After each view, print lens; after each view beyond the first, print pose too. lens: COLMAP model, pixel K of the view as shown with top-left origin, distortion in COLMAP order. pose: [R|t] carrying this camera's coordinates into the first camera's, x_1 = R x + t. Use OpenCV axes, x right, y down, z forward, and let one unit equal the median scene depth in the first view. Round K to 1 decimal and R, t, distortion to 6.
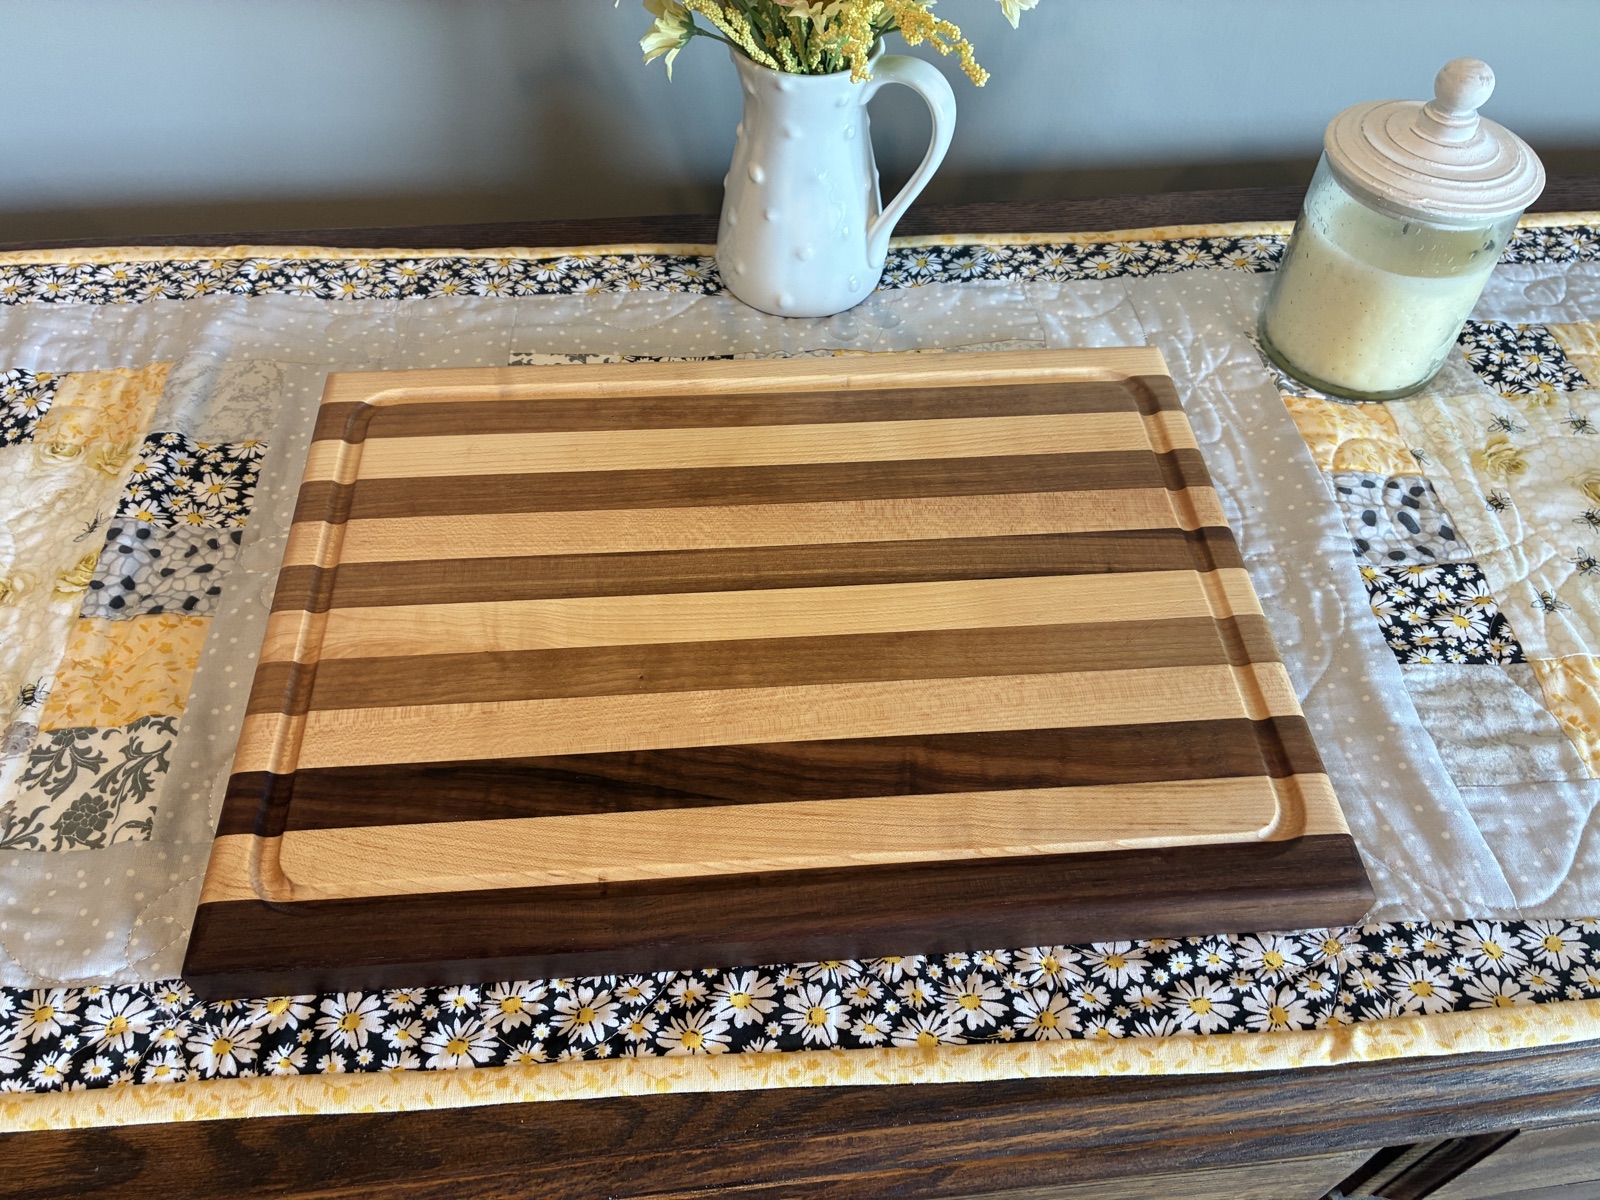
lens RADIAL K [[1228.3, 0, 800.0], [0, 1228.3, 600.0], [0, 0, 1]] dist [0.023525, -0.009034]
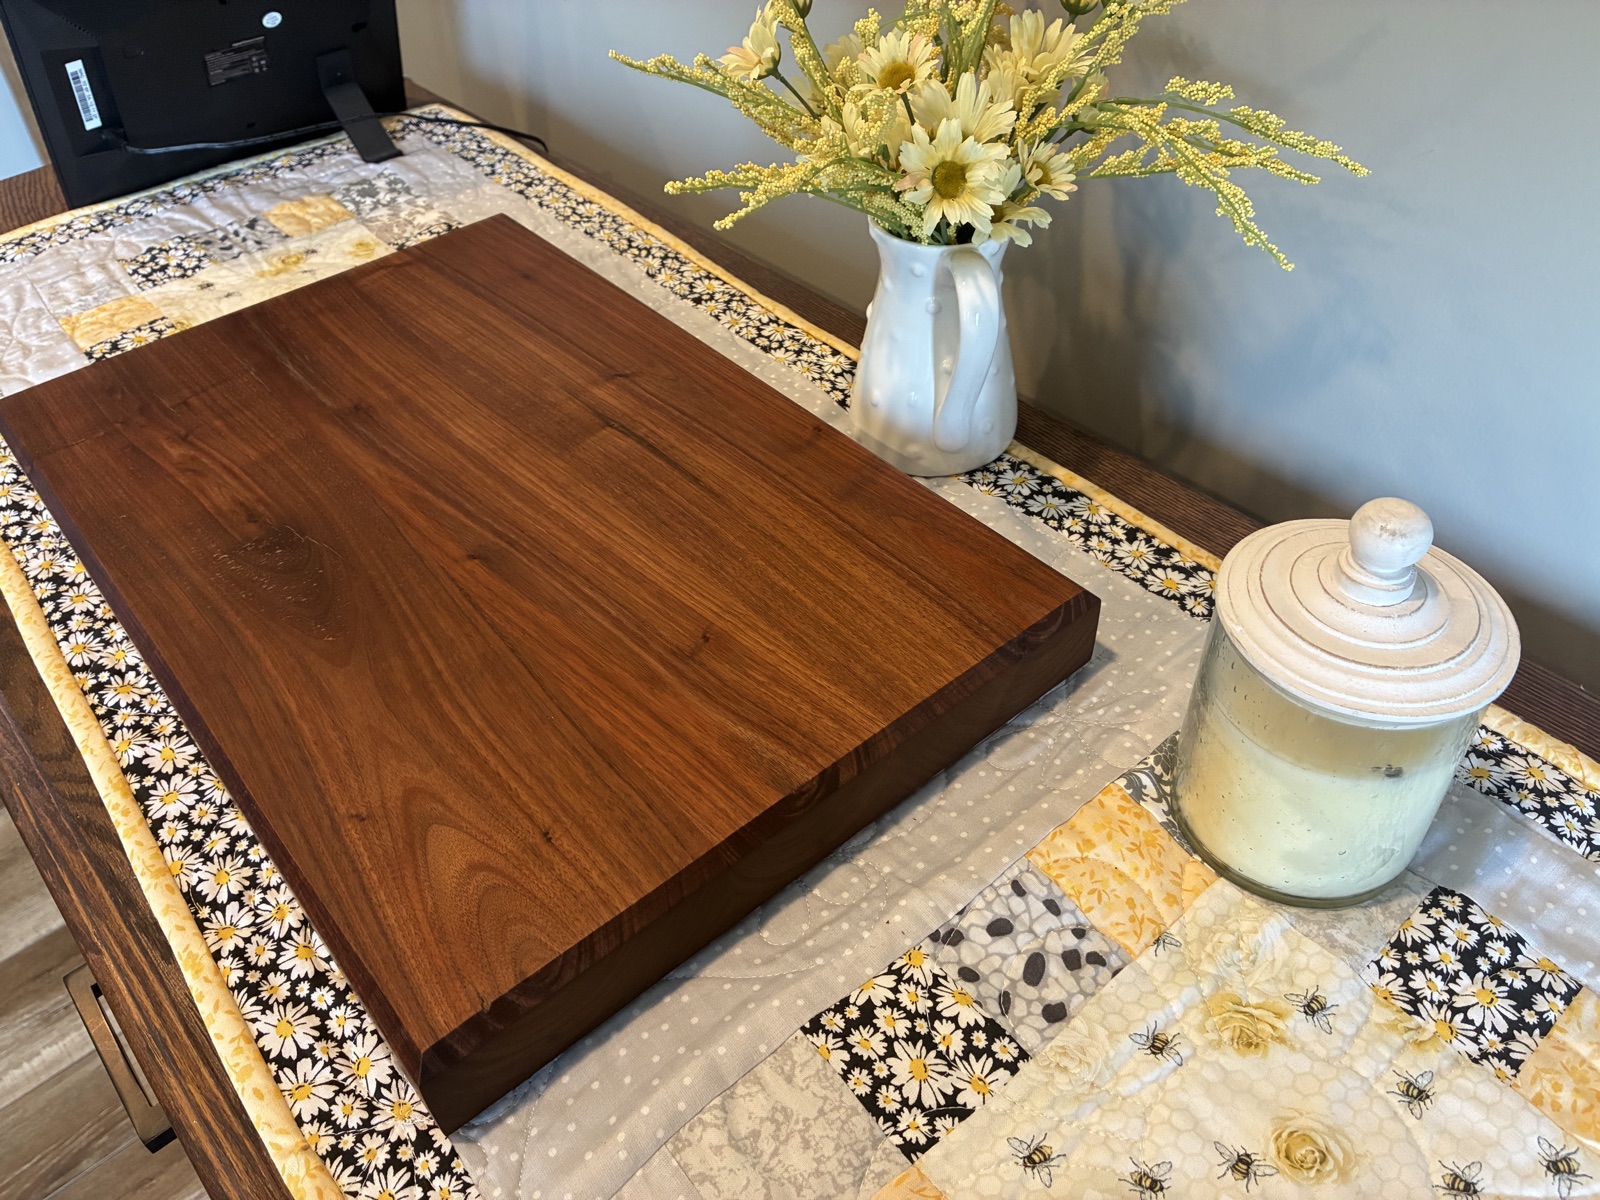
lens RADIAL K [[1228.3, 0, 800.0], [0, 1228.3, 600.0], [0, 0, 1]] dist [0.023525, -0.009034]
pose [[0.578486, 0.519170, -0.629139, 0.990514], [-0.600743, 0.792916, 0.101943, -0.301583], [0.551780, 0.318978, 0.770579, 0.319354]]
